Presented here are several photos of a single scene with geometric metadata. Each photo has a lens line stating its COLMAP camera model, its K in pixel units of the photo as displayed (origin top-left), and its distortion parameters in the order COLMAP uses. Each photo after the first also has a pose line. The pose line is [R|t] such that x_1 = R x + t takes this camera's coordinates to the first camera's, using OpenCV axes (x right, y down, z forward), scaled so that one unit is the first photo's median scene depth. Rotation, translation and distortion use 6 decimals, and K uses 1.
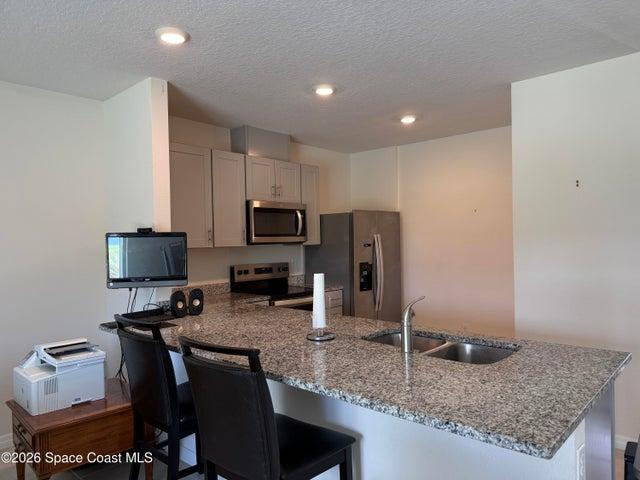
lens RADIAL K [[454.4, 0, 320.0], [0, 454.4, 240.0], [0, 0, 1]] dist [0.121696, -0.196158]
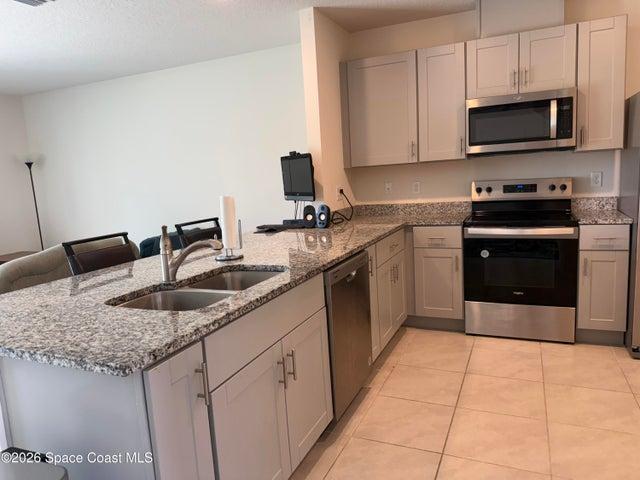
lens RADIAL K [[454.4, 0, 320.0], [0, 454.4, 240.0], [0, 0, 1]] dist [0.121696, -0.196158]
pose [[0.311293, 0.136935, -0.940396, 0.527941], [0.055583, 0.985246, 0.161865, 0.008686], [0.948687, -0.102658, 0.299089, 0.455354]]
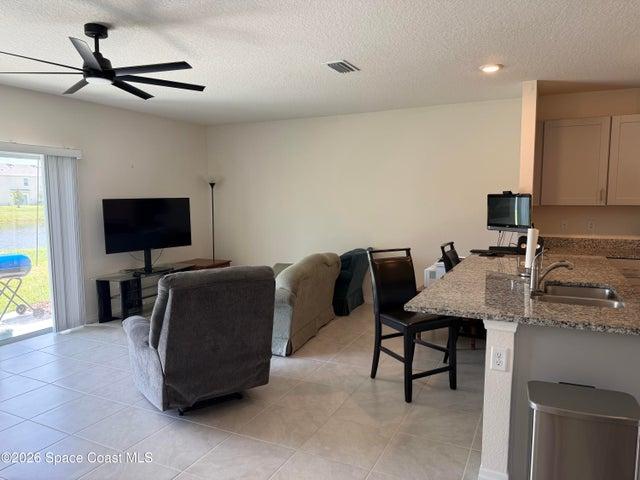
lens RADIAL K [[451.4, 0, 320.0], [0, 451.4, 240.0], [0, 0, 1]] dist [0.003293, 0.001613]
pose [[0.272401, 0.108617, -0.956034, 0.569780], [0.000105, 0.993605, 0.112916, -0.022365], [0.962184, -0.030858, 0.270647, 0.018935]]
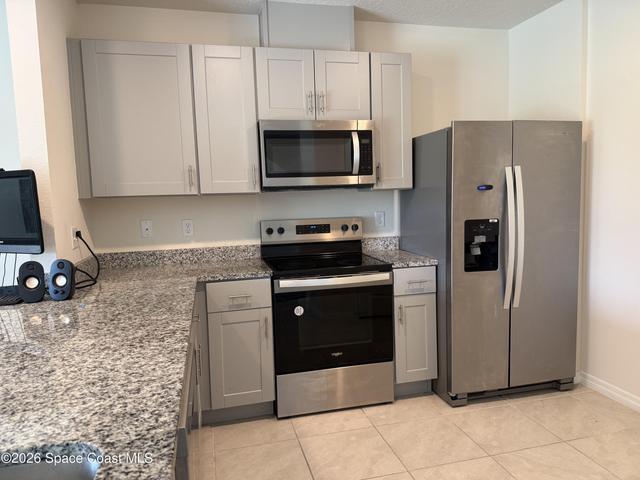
lens RADIAL K [[454.4, 0, 320.0], [0, 454.4, 240.0], [0, 0, 1]] dist [0.121696, -0.196158]
pose [[0.828374, 0.046821, -0.558215, 0.266237], [0.017268, 0.993893, 0.108989, 0.010924], [0.559909, -0.099923, 0.822507, 0.467541]]
